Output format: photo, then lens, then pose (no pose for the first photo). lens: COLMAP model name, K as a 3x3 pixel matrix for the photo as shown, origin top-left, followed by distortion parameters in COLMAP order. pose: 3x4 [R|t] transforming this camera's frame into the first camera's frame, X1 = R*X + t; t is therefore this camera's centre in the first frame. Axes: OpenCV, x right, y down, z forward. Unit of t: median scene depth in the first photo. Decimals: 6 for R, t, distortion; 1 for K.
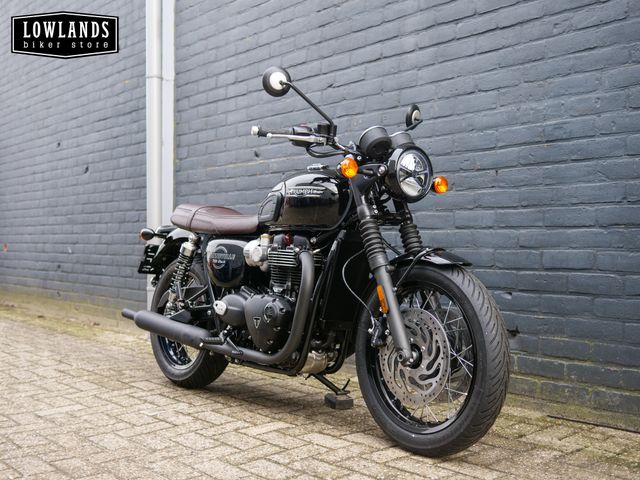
lens RADIAL K [[735.3, 0, 320.0], [0, 735.3, 240.0], [0, 0, 1]] dist [-0.002040, -0.001609]
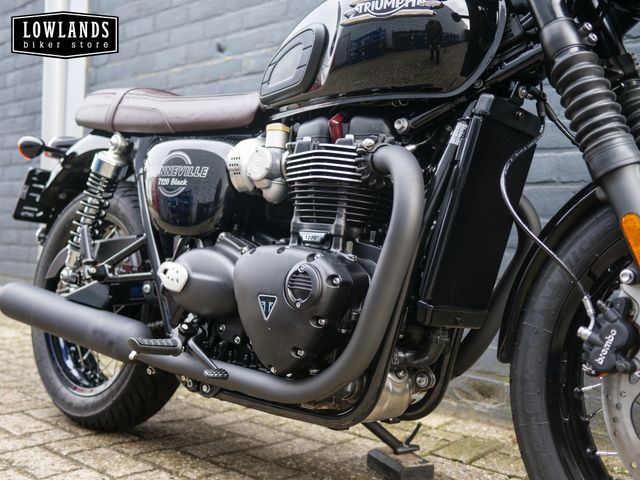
lens RADIAL K [[735.3, 0, 320.0], [0, 735.3, 240.0], [0, 0, 1]] dist [-0.002040, -0.001609]
pose [[0.993159, 0.032150, 0.112259, -0.092071], [-0.032734, 0.999458, 0.003356, 0.061225], [-0.112090, -0.007008, 0.993673, 0.495361]]
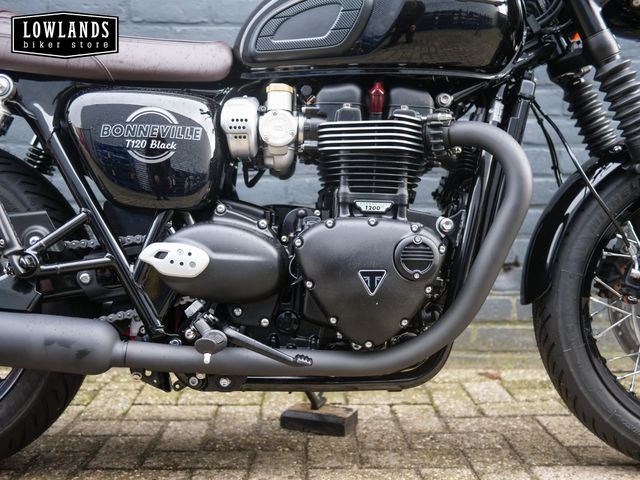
lens RADIAL K [[735.3, 0, 320.0], [0, 735.3, 240.0], [0, 0, 1]] dist [-0.002040, -0.001609]
pose [[0.641488, -0.048786, 0.765581, -0.376678], [-0.005499, 0.997658, 0.068183, 0.051720], [-0.767114, -0.047949, 0.639717, 0.660405]]
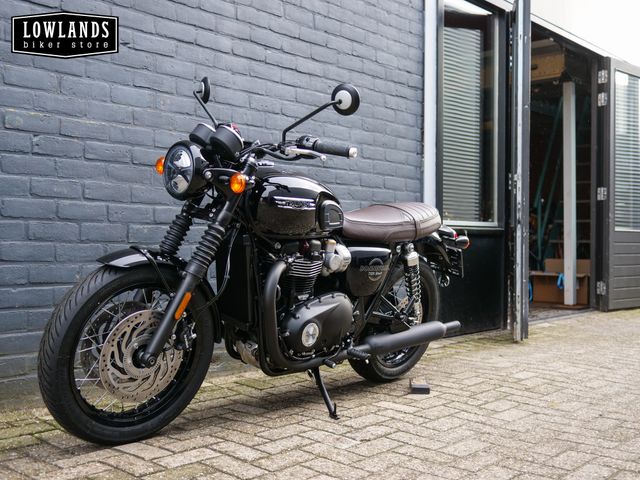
lens RADIAL K [[735.3, 0, 320.0], [0, 735.3, 240.0], [0, 0, 1]] dist [-0.002040, -0.001609]
pose [[-0.115928, -0.001853, 0.993256, -1.003949], [-0.012000, 0.999928, 0.000465, 0.004717], [-0.993185, -0.011865, -0.115942, 1.077924]]
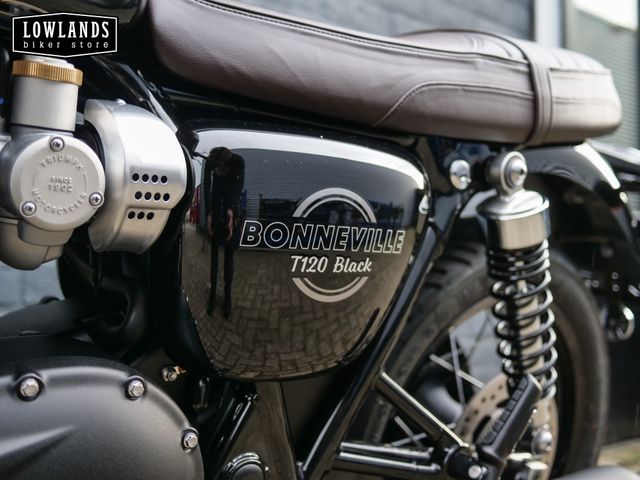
lens RADIAL K [[747.9, 0, 320.0], [0, 747.9, 240.0], [0, 0, 1]] dist [-0.012799, -0.020399]
pose [[0.008816, 0.072529, 0.997327, -0.240839], [-0.011091, 0.997312, -0.072430, 0.056262], [-0.999900, -0.010423, 0.009597, 0.893427]]
